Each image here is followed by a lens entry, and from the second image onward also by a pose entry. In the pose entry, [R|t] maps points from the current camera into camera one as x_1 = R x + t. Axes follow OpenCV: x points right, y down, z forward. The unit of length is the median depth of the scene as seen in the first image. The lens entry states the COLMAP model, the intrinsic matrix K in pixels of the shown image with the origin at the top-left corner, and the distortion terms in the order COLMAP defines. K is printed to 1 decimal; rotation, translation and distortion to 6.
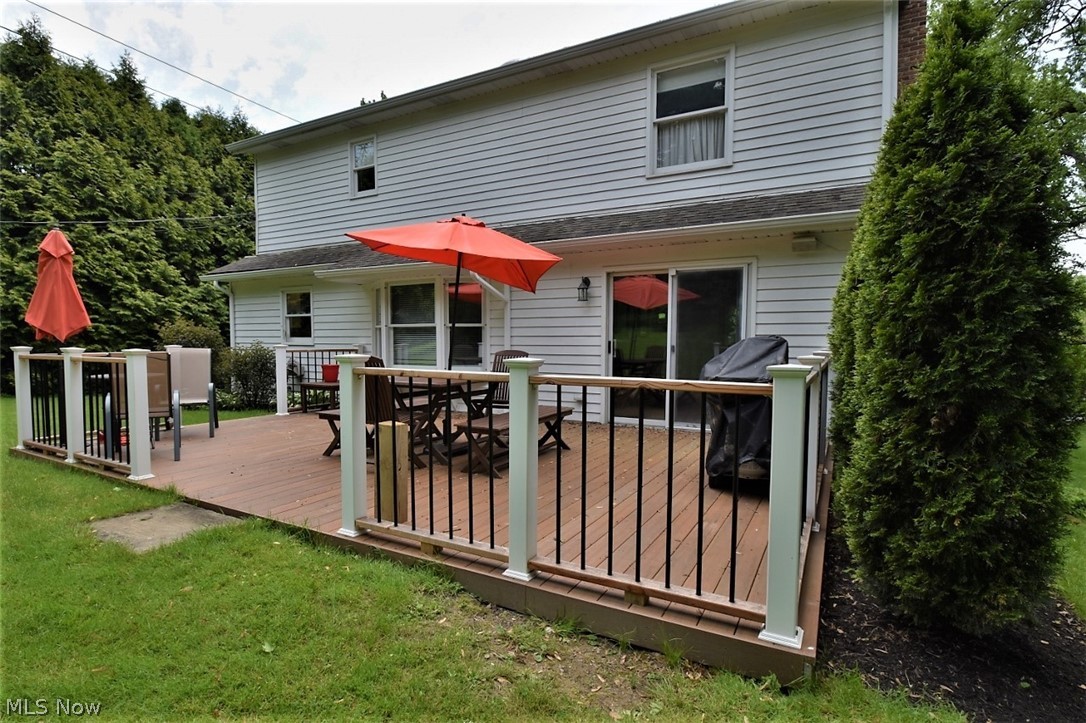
lens RADIAL K [[565.5, 0, 544.9], [0, 565.5, 379.8], [0, 0, 1]] dist [-0.043064, -0.000141]
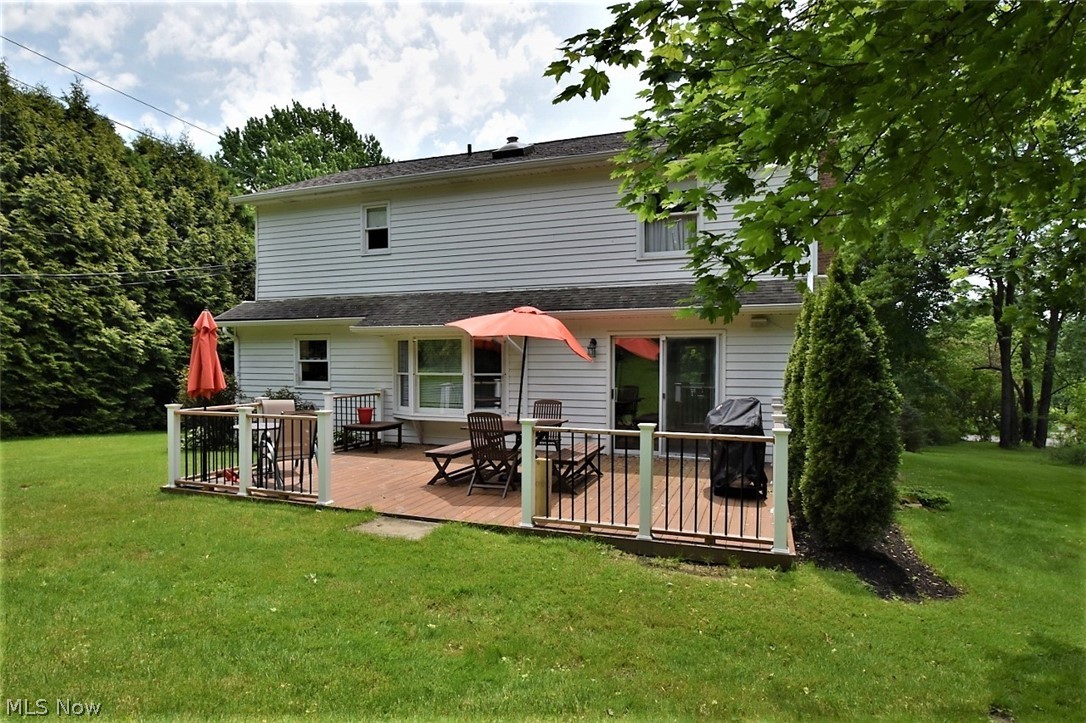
lens RADIAL K [[621.7, 0, 540.2], [0, 621.7, 361.4], [0, 0, 1]] dist [-0.038320, 0.000971]
pose [[0.991885, -0.005466, 0.127019, -0.220050], [0.014010, 0.997690, -0.066470, -0.038443], [-0.126362, 0.067710, 0.989671, -0.360819]]
